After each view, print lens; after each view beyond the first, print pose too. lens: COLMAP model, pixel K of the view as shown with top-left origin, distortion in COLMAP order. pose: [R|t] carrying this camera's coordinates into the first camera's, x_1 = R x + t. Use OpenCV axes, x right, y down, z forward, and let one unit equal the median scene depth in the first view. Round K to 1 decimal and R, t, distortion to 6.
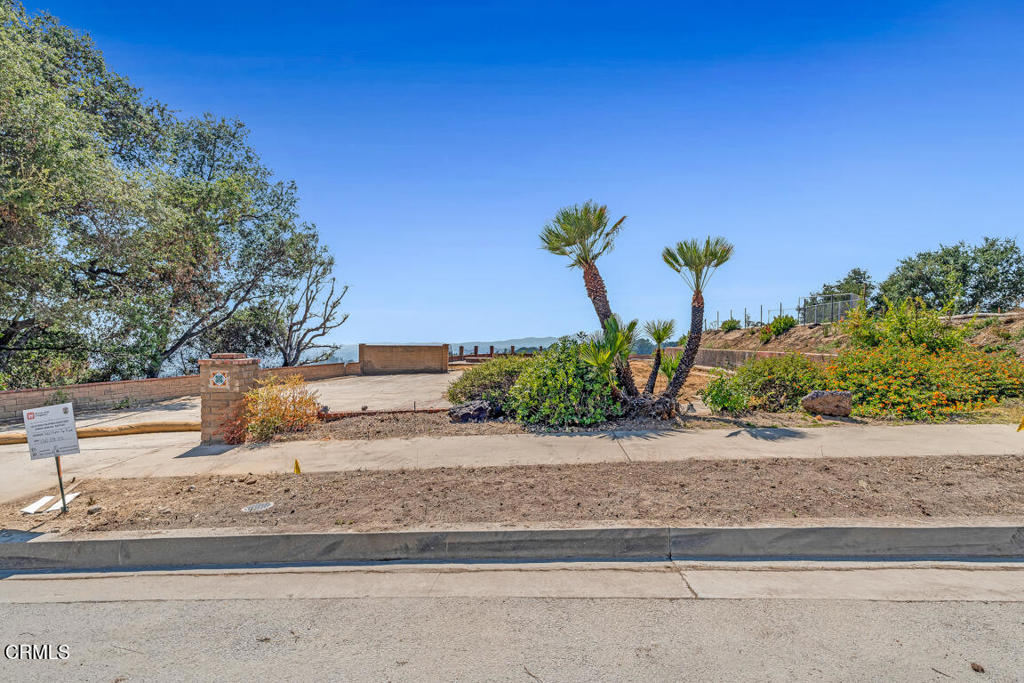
lens RADIAL K [[456.8, 0, 512.0], [0, 456.8, 341.5], [0, 0, 1]] dist [-0.000779, -0.000170]
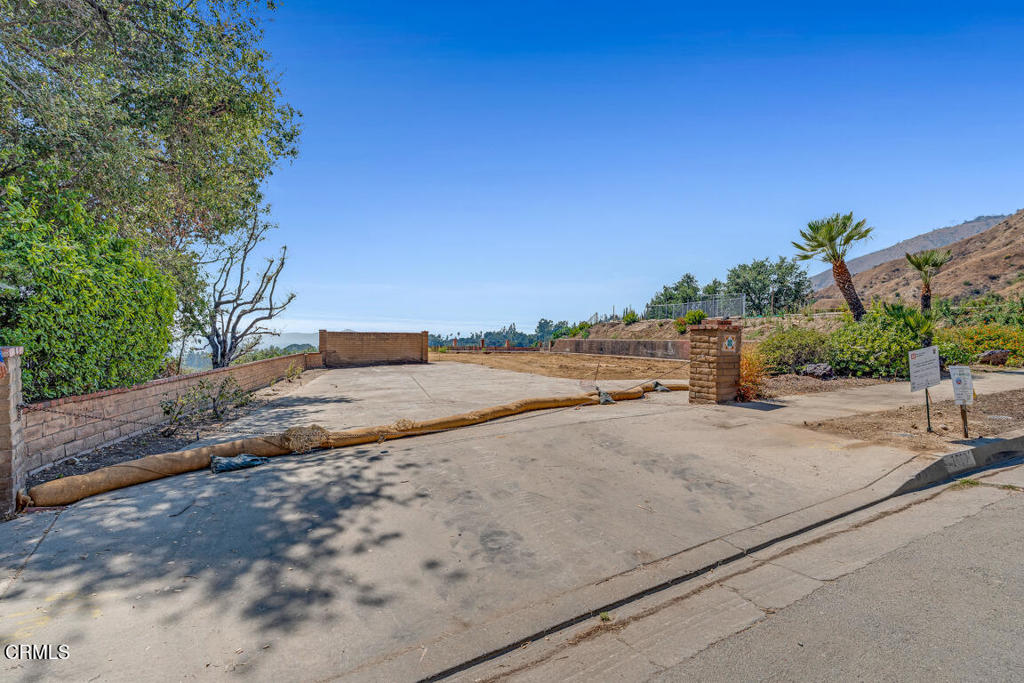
lens RADIAL K [[506.3, 0, 512.0], [0, 506.3, 341.5], [0, 0, 1]] dist [0.000370, 0.000265]
pose [[0.894248, 0.000155, 0.447573, -0.431186], [-0.003328, 0.999975, 0.006303, 0.018967], [-0.447560, -0.007126, 0.894225, 0.040433]]
